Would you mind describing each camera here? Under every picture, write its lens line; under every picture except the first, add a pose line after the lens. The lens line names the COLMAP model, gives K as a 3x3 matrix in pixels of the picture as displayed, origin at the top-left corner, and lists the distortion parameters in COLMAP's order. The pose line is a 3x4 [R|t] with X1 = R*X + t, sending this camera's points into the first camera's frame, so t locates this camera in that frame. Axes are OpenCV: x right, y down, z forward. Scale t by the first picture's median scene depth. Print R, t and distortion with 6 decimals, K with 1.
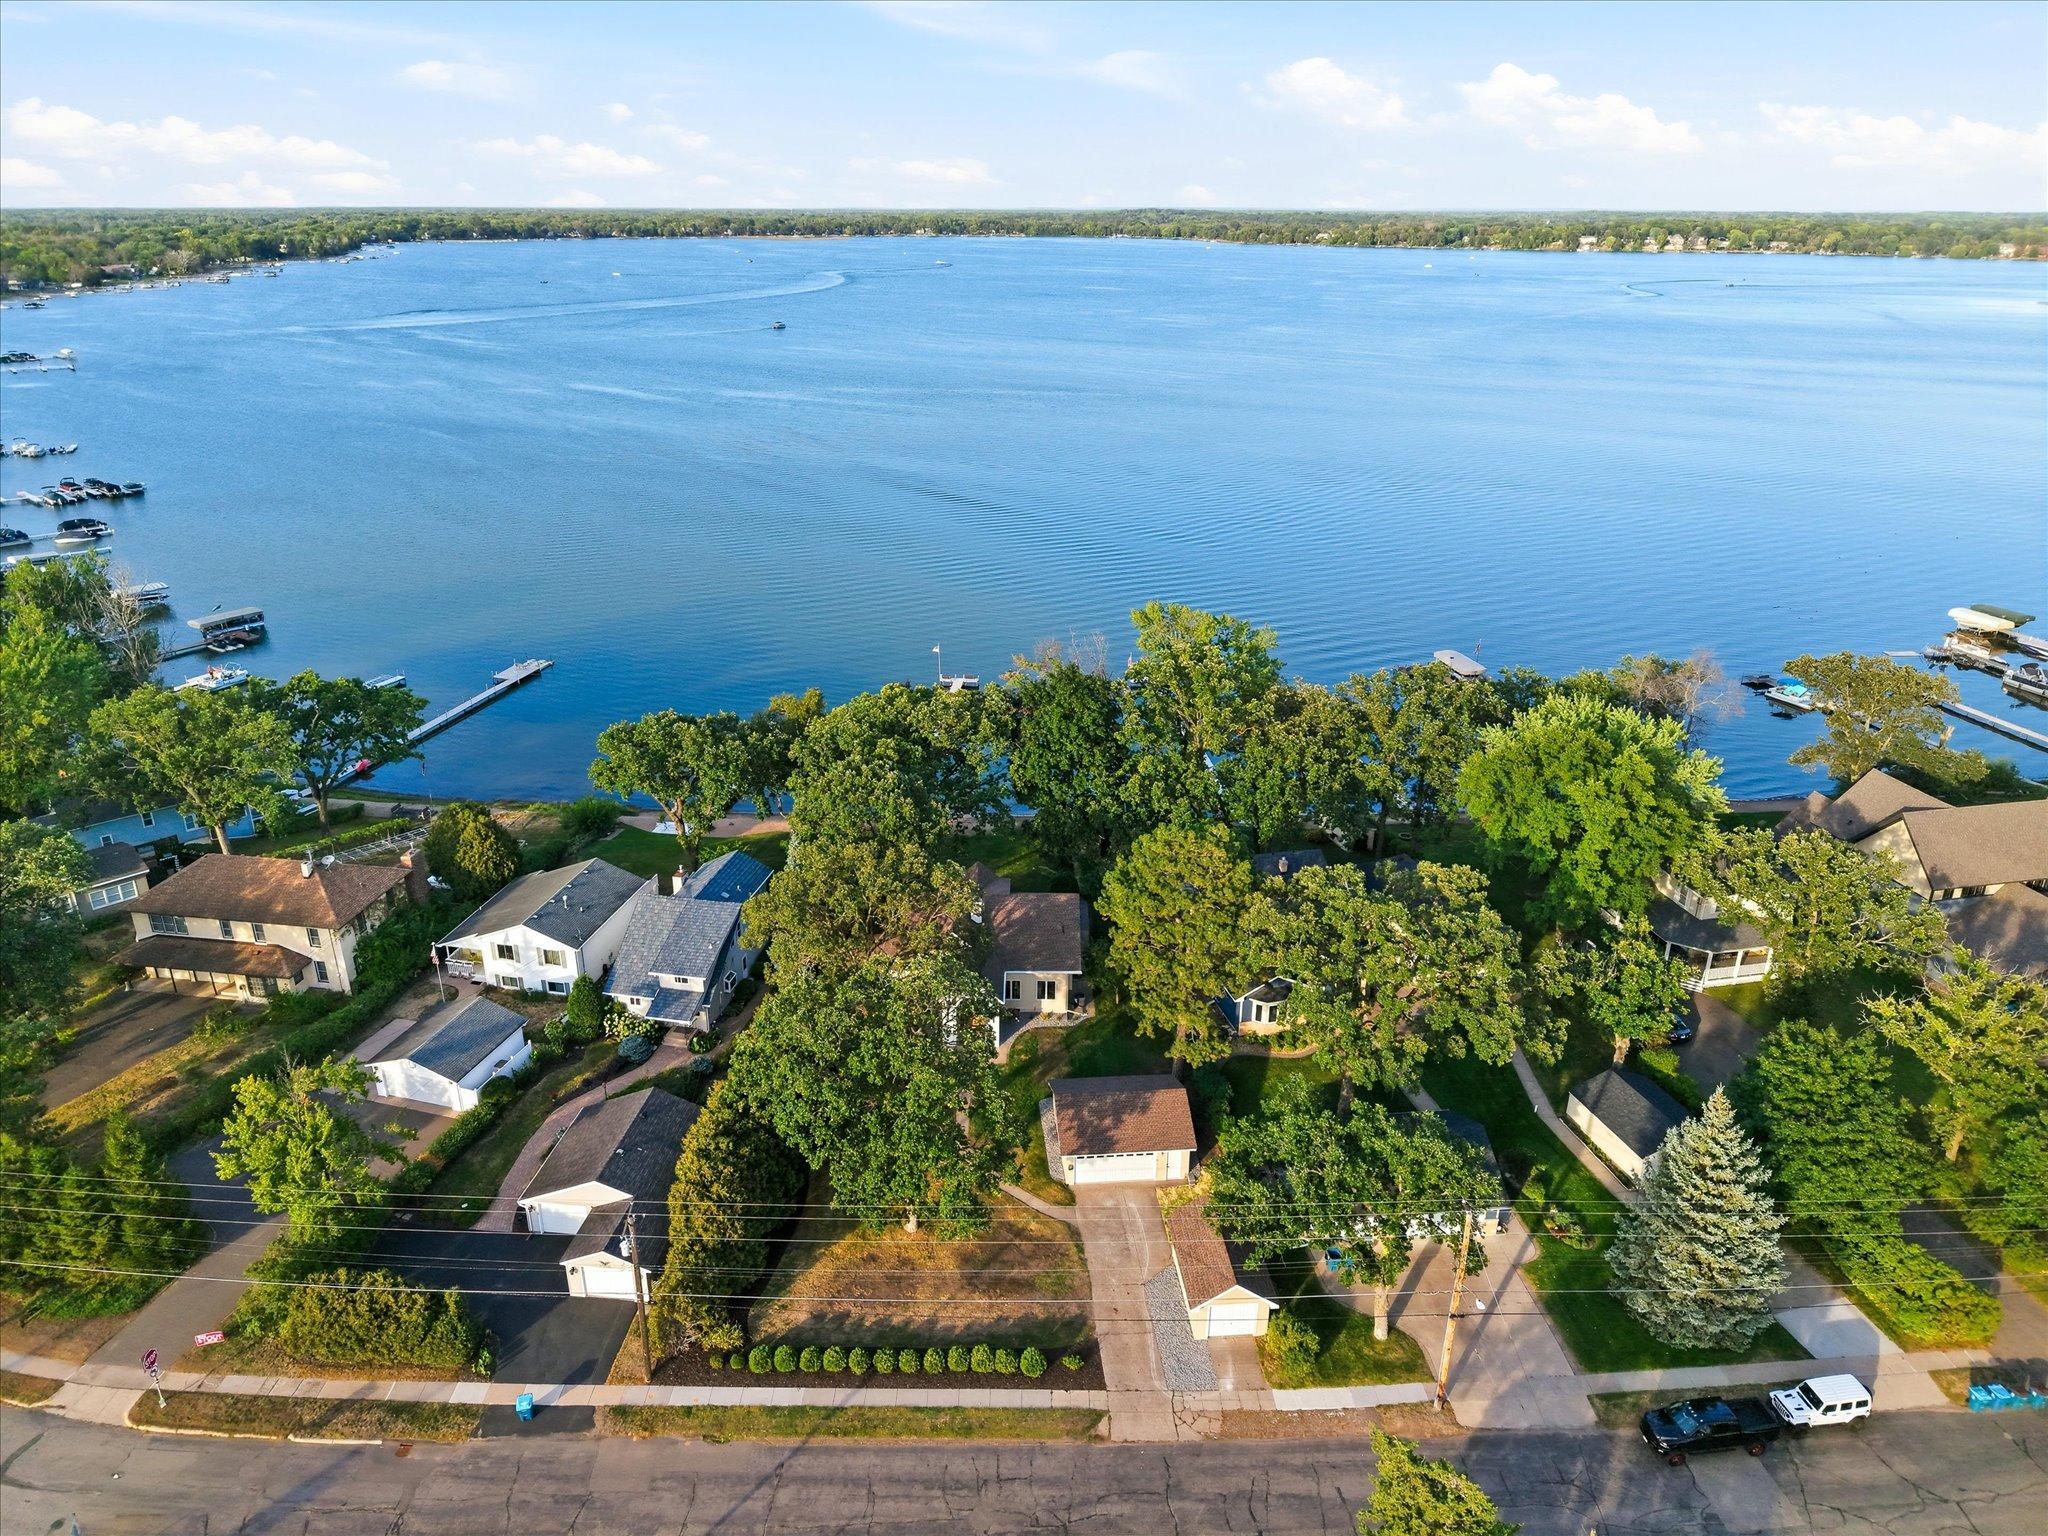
lens RADIAL K [[1372.0, 0, 1019.5], [0, 1372.0, 768.7], [0, 0, 1]] dist [0.014155, -0.012461]
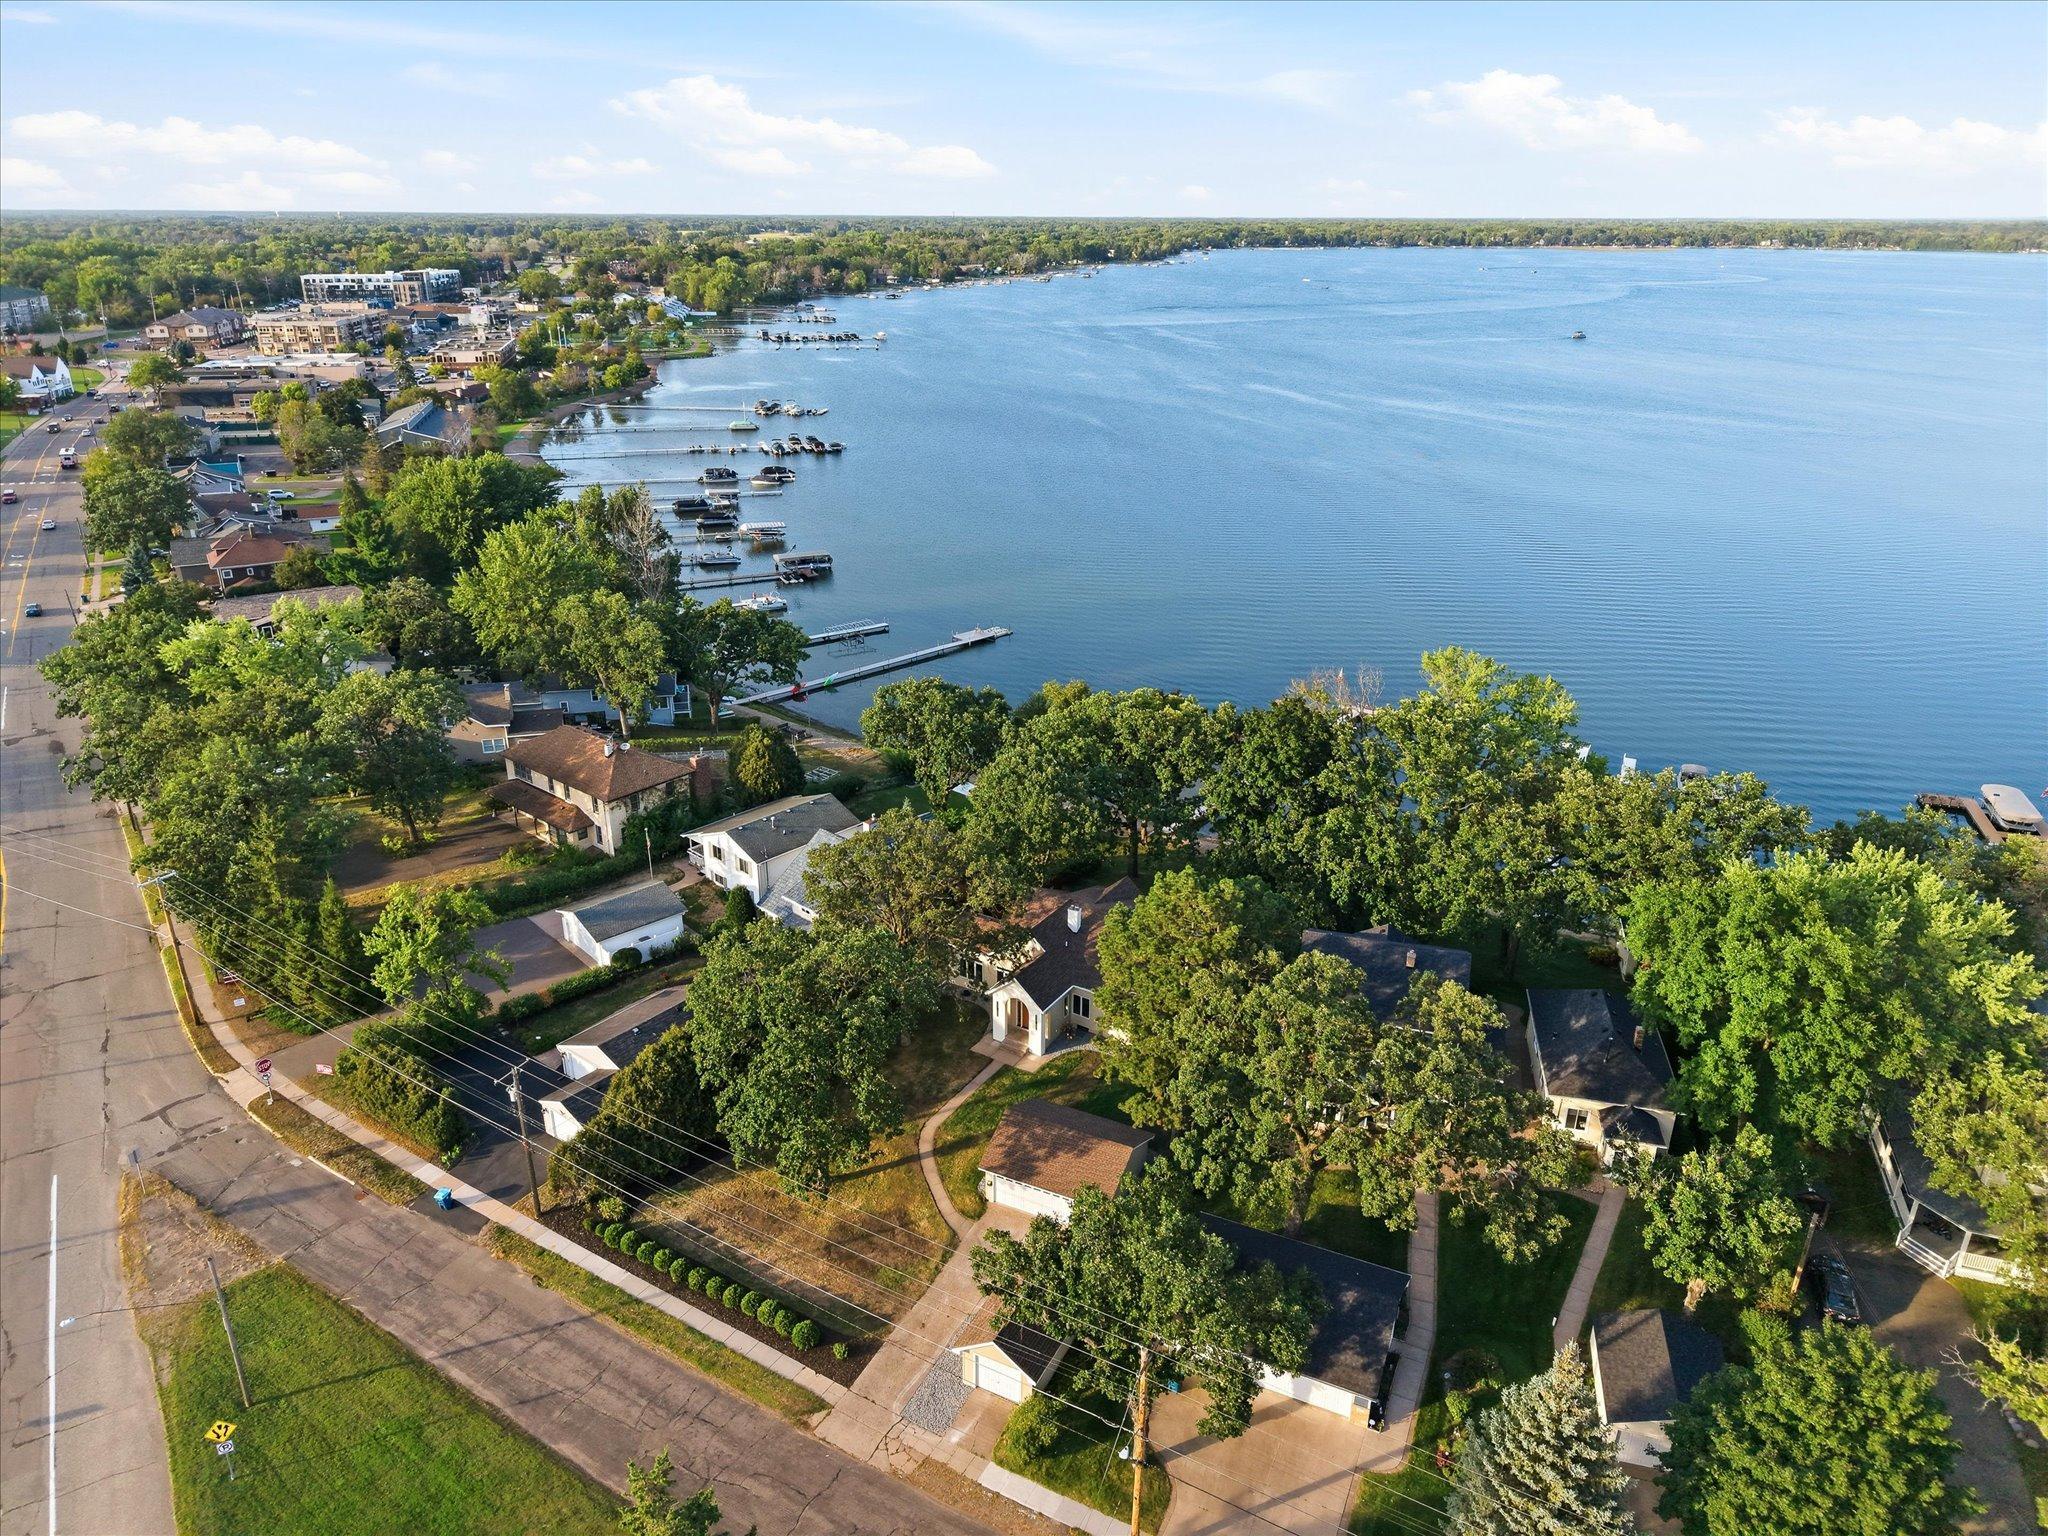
lens RADIAL K [[1370.2, 0, 1022.3], [0, 1370.2, 780.7], [0, 0, 1]] dist [0.023353, -0.026477]
pose [[0.853610, 0.199585, -0.481161, 0.222278], [-0.198843, 0.978589, 0.053157, -0.021932], [0.481469, 0.050300, 0.875019, 0.067201]]
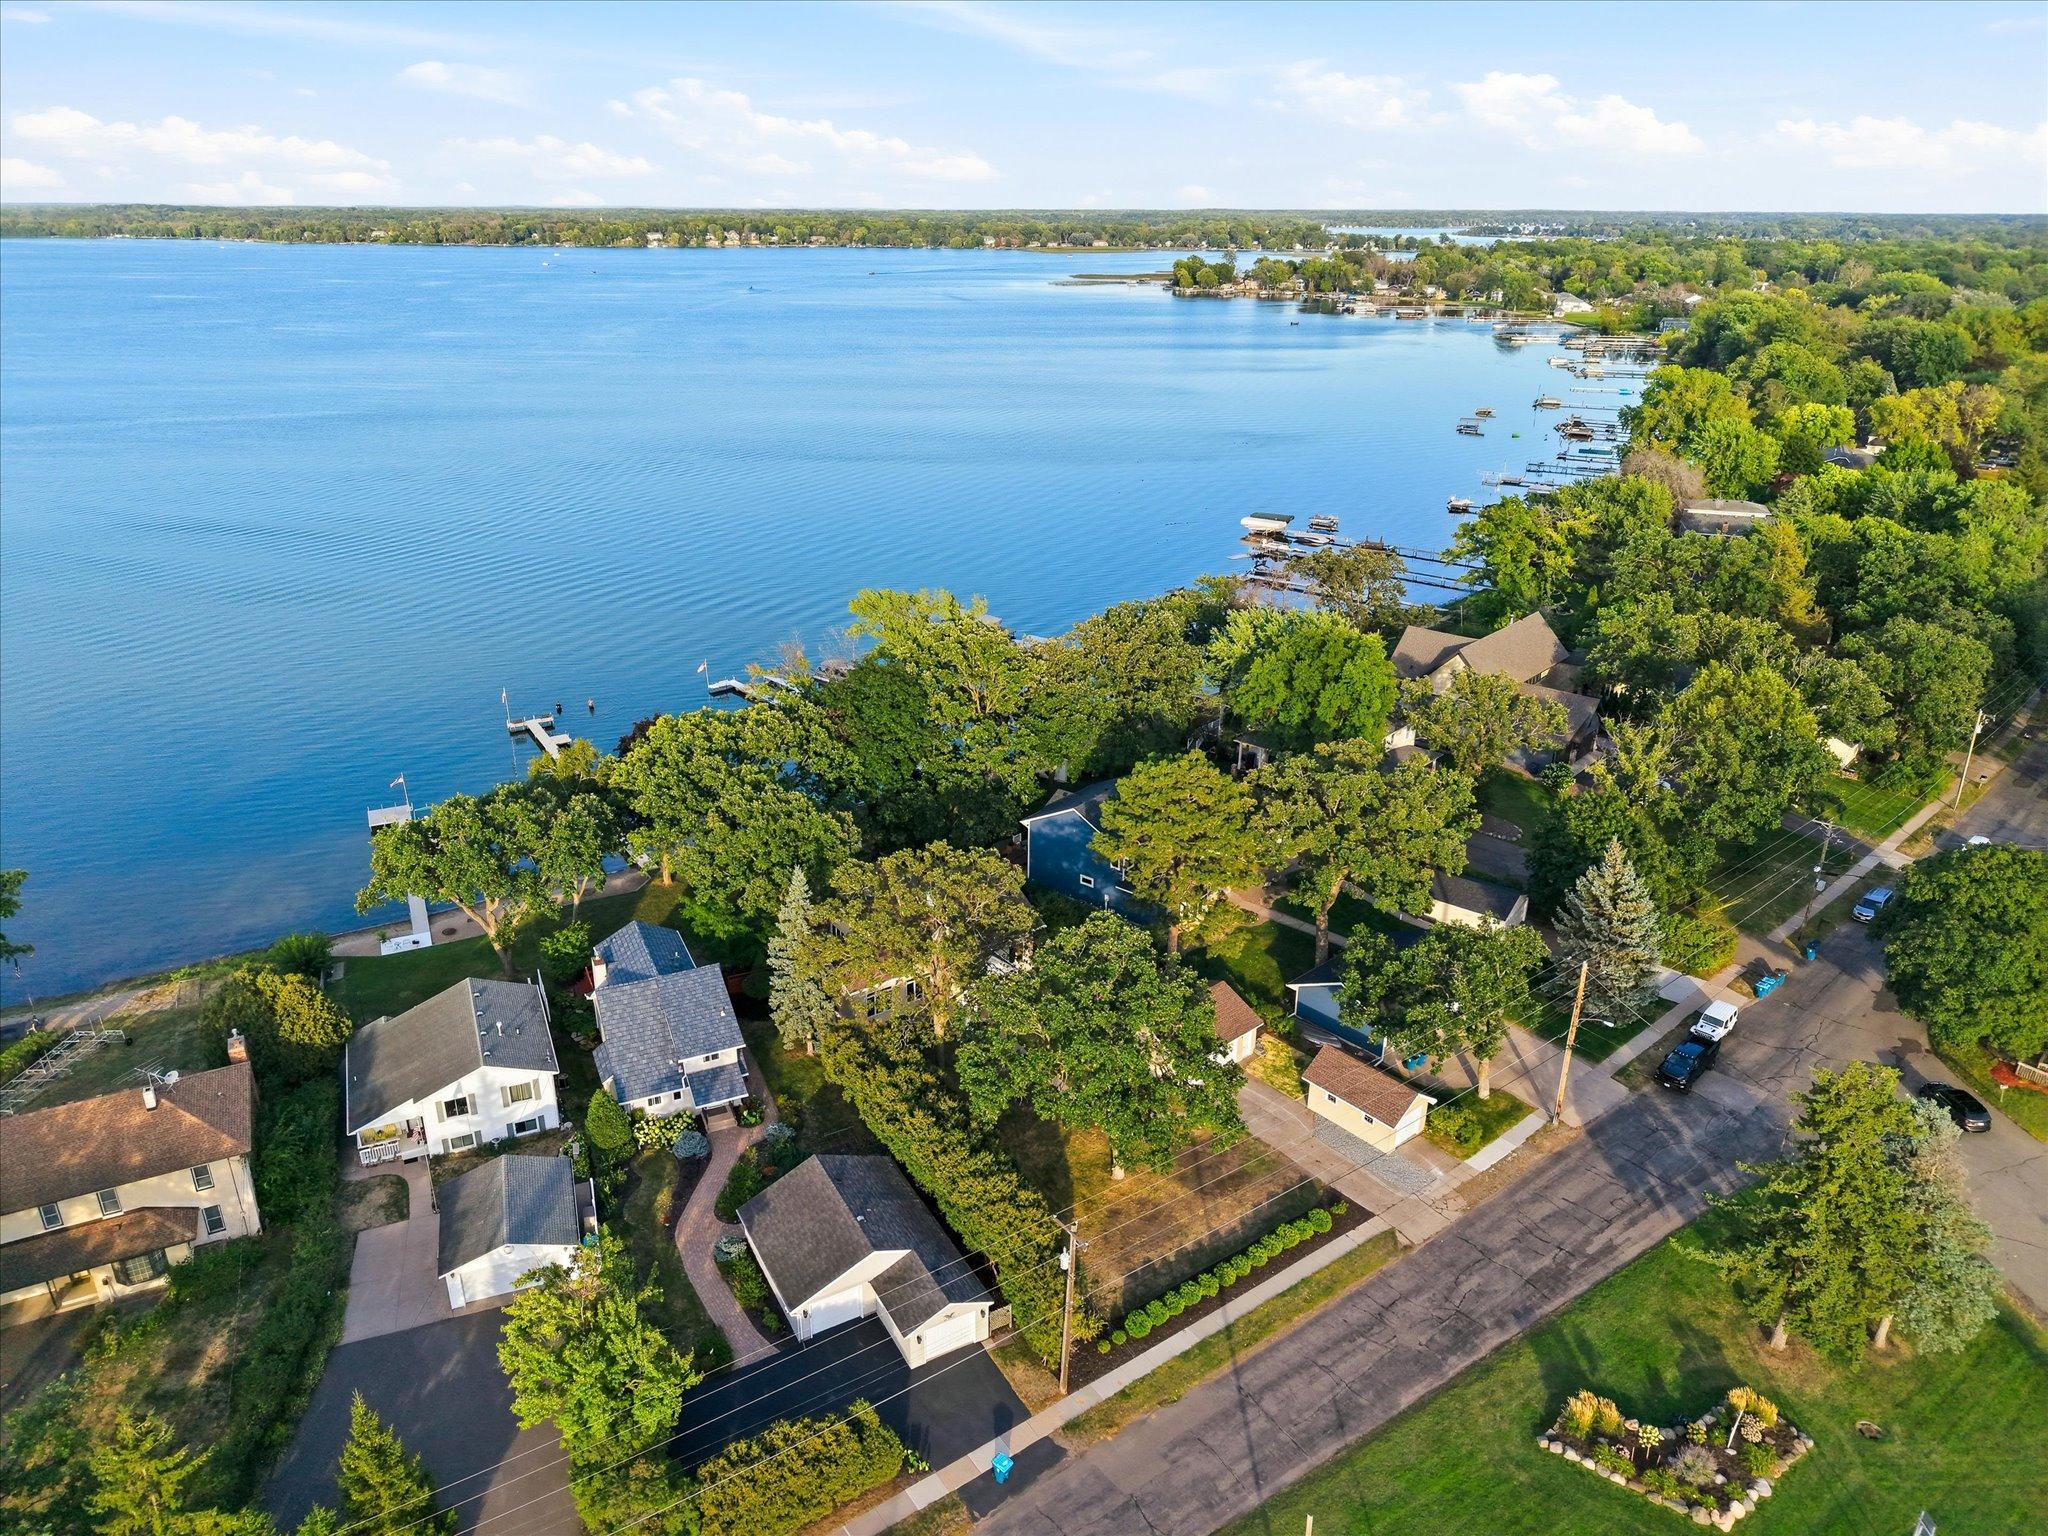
lens RADIAL K [[1372.0, 0, 1019.5], [0, 1372.0, 768.7], [0, 0, 1]] dist [0.014155, -0.012461]
pose [[0.805917, -0.223415, 0.548255, -0.294131], [0.222392, 0.972485, 0.069381, -0.027091], [-0.548670, 0.066012, 0.833429, 0.064635]]
